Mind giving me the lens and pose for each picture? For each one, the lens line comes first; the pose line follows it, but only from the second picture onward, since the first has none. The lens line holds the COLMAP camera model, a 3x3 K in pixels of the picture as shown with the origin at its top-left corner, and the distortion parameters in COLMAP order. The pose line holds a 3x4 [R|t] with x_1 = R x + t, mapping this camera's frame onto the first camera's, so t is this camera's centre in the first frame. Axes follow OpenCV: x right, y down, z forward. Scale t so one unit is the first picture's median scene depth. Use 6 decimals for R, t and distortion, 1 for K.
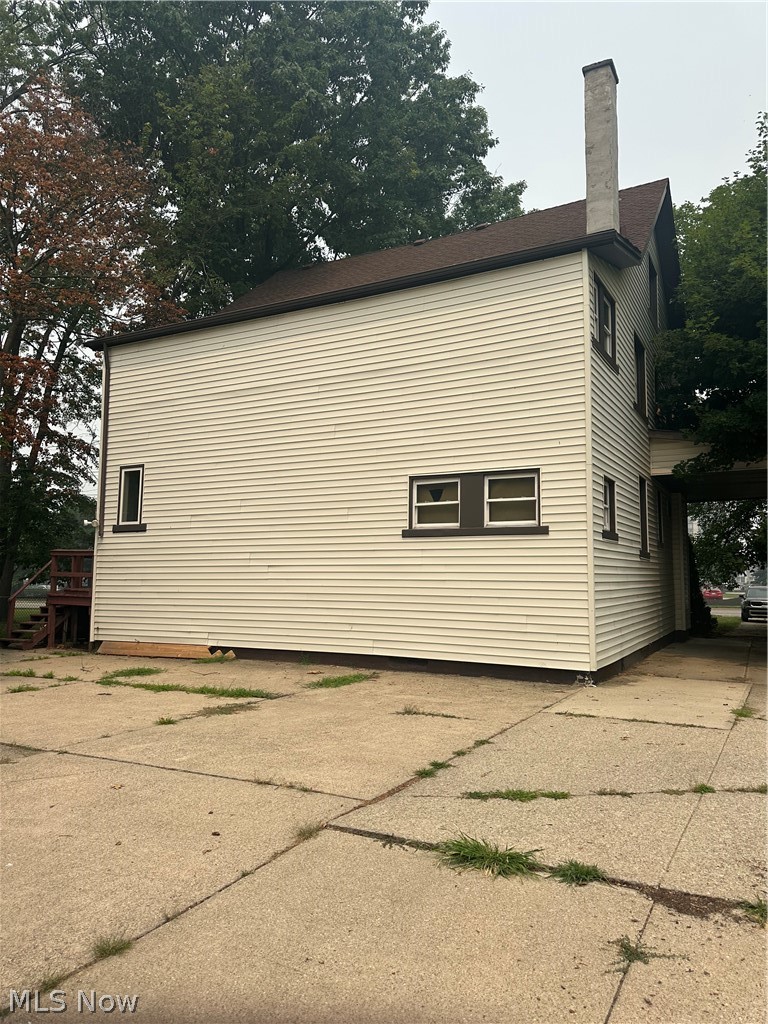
lens RADIAL K [[729.2, 0, 384.0], [0, 729.2, 510.8], [0, 0, 1]] dist [0.059115, -0.065173]
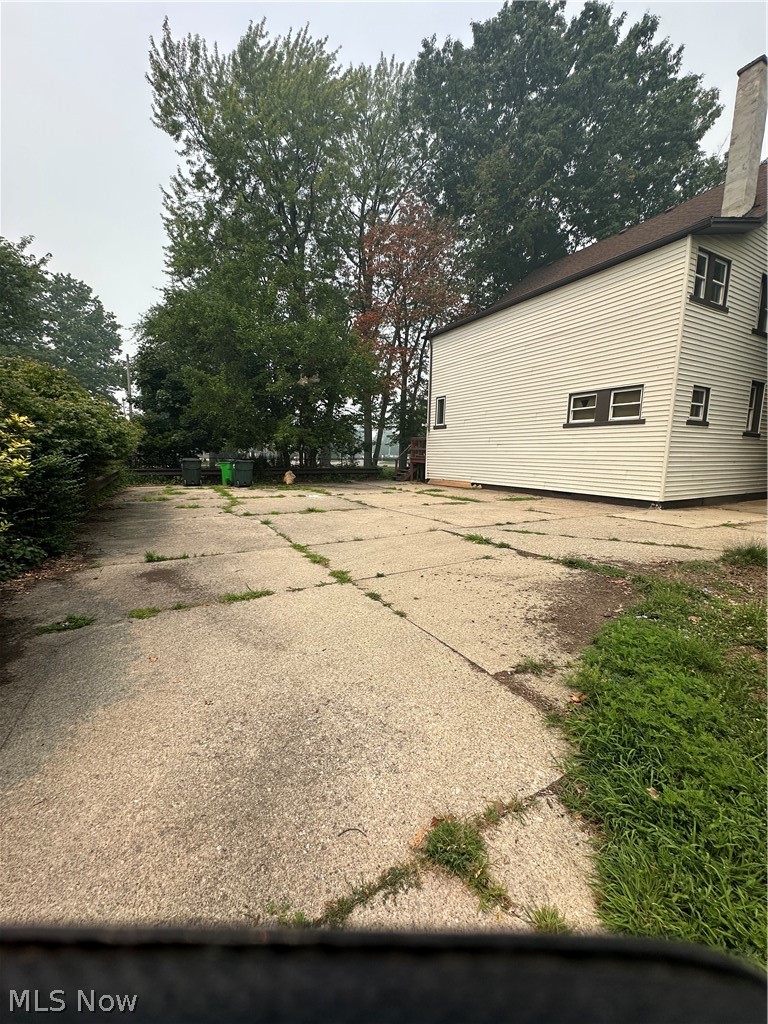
lens RADIAL K [[414.4, 0, 383.8], [0, 414.4, 513.0], [0, 0, 1]] dist [0.001856, 0.000881]
pose [[0.846303, 0.081105, -0.526491, 0.213303], [0.041160, 0.975431, 0.216427, 0.000195], [0.531109, -0.204833, 0.822172, -0.163152]]
